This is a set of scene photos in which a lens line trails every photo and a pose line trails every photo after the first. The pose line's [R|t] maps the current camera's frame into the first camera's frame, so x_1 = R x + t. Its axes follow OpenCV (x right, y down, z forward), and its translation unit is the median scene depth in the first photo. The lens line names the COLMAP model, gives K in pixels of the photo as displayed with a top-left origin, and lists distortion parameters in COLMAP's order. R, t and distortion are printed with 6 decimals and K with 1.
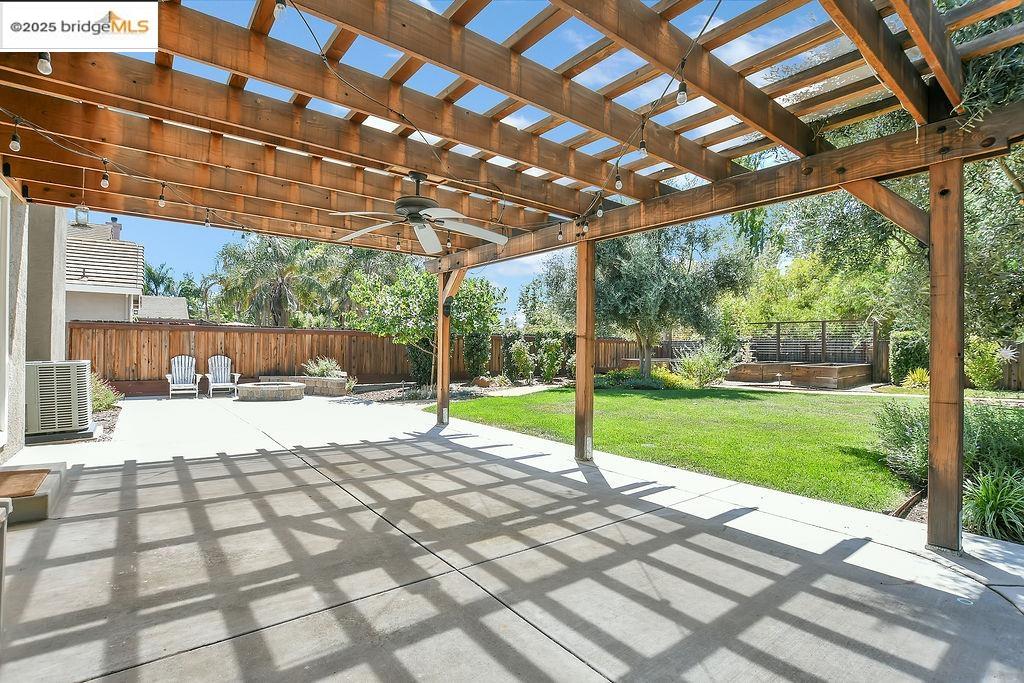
lens RADIAL K [[484.7, 0, 508.1], [0, 484.7, 342.5], [0, 0, 1]] dist [-0.006176, -0.000374]
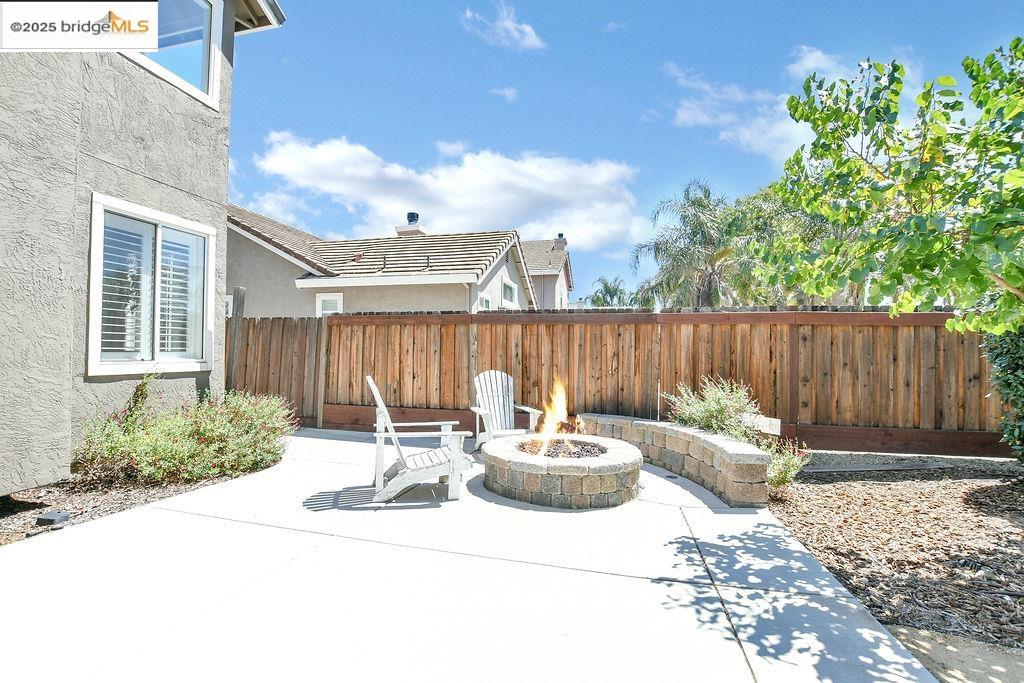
lens RADIAL K [[484.7, 0, 502.2], [0, 484.7, 346.8], [0, 0, 1]] dist [-0.006176, -0.000374]
pose [[0.627532, -0.011351, -0.778508, -0.174590], [0.005382, 0.999933, -0.010241, 0.006971], [0.778572, 0.002236, 0.627552, 0.589145]]
